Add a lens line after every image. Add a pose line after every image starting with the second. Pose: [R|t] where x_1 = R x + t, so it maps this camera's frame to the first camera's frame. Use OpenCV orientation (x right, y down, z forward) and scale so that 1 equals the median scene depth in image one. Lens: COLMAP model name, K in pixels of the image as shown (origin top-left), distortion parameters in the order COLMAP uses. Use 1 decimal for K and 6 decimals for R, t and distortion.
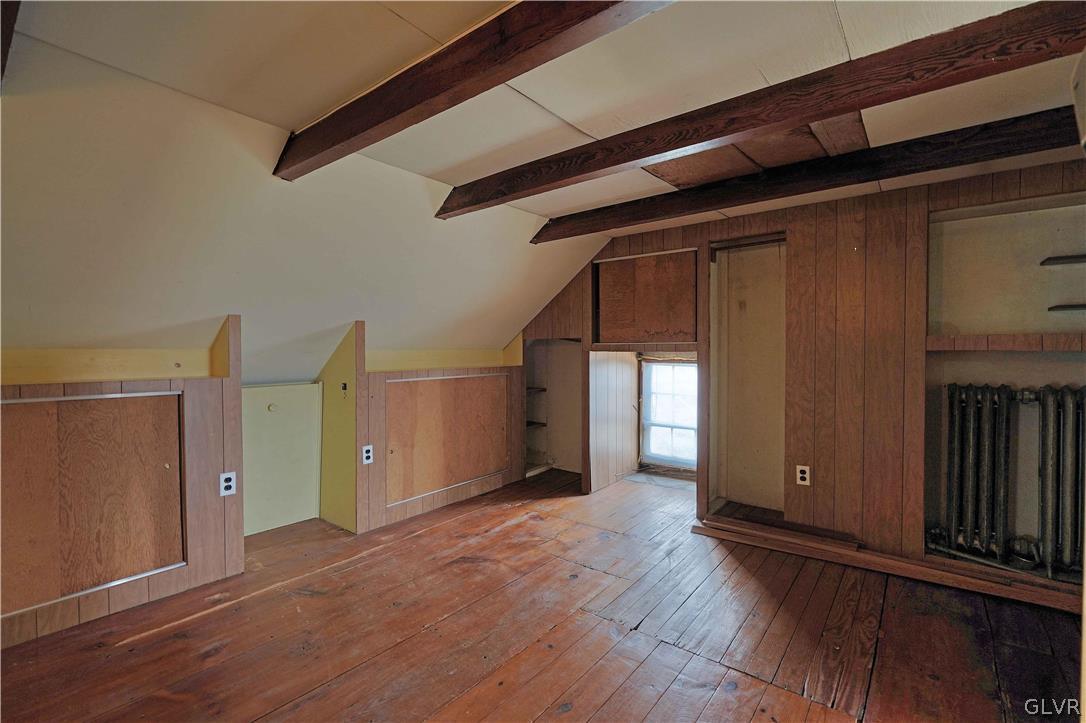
lens RADIAL K [[492.7, 0, 541.1], [0, 492.7, 357.7], [0, 0, 1]] dist [-0.001101, 0.000711]
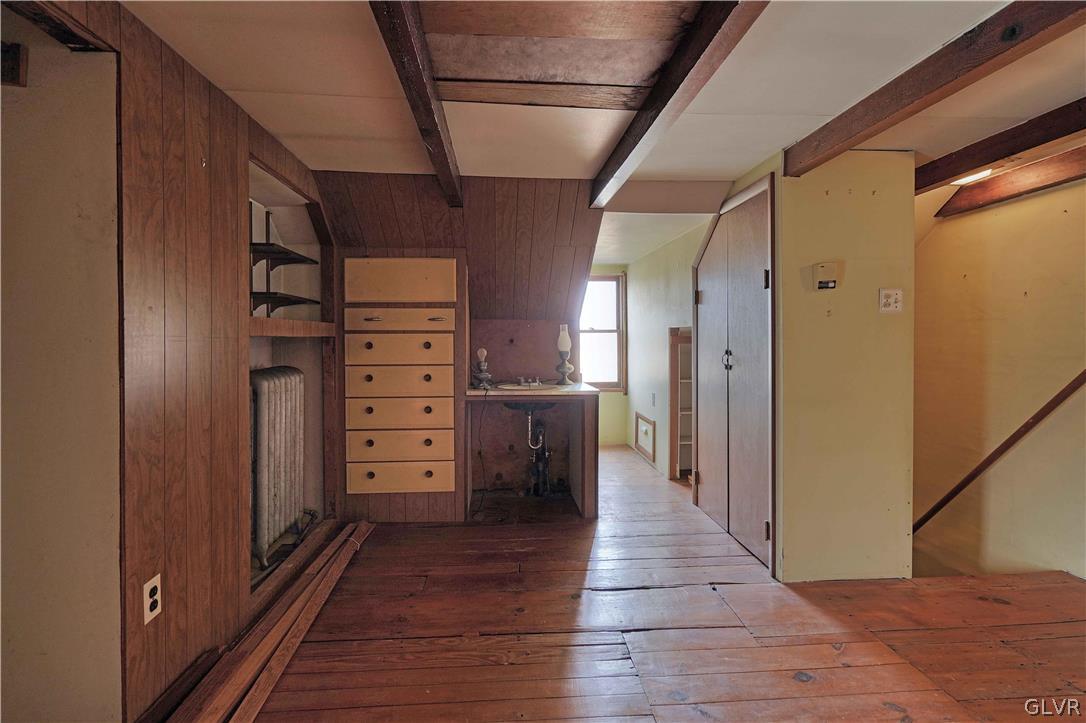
lens RADIAL K [[516.0, 0, 540.6], [0, 516.0, 341.8], [0, 0, 1]] dist [-0.001198, 0.000388]
pose [[-0.679283, 0.000143, 0.733877, -0.081113], [0.018294, 0.999693, 0.016738, -0.008914], [-0.733649, 0.024795, -0.679076, 1.006941]]
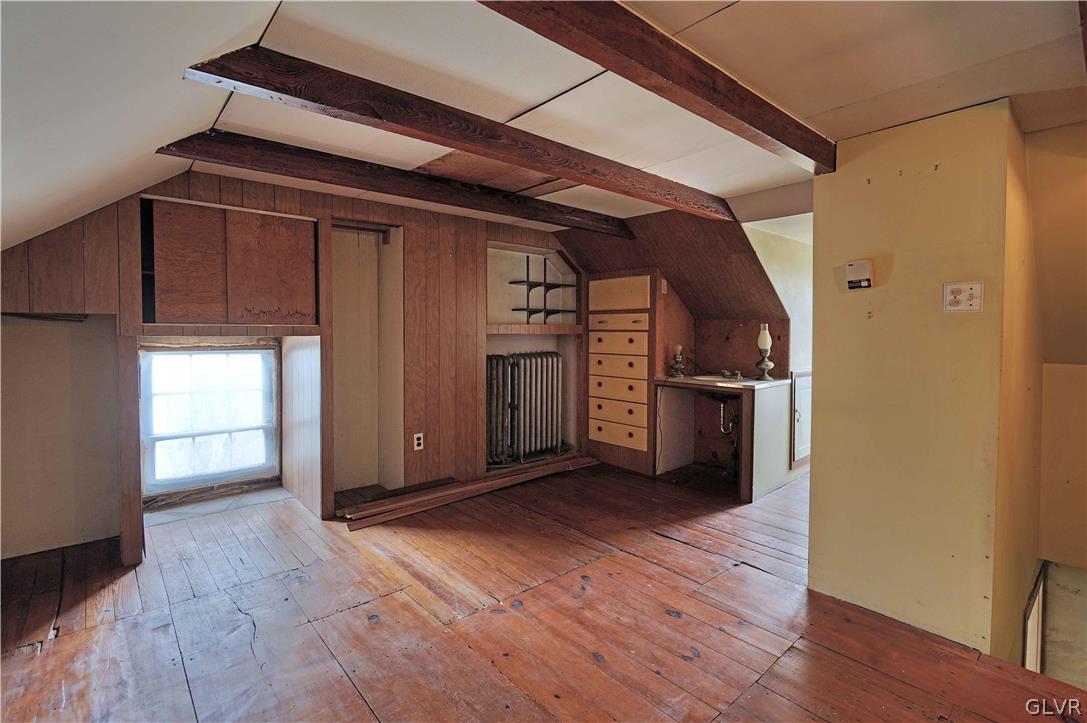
lens RADIAL K [[507.1, 0, 543.9], [0, 507.1, 343.4], [0, 0, 1]] dist [-0.002399, 0.001229]
pose [[0.172884, -0.021685, 0.984703, -0.562558], [0.013634, 0.999714, 0.019622, -0.011673], [-0.984848, 0.010033, 0.173131, 0.475892]]
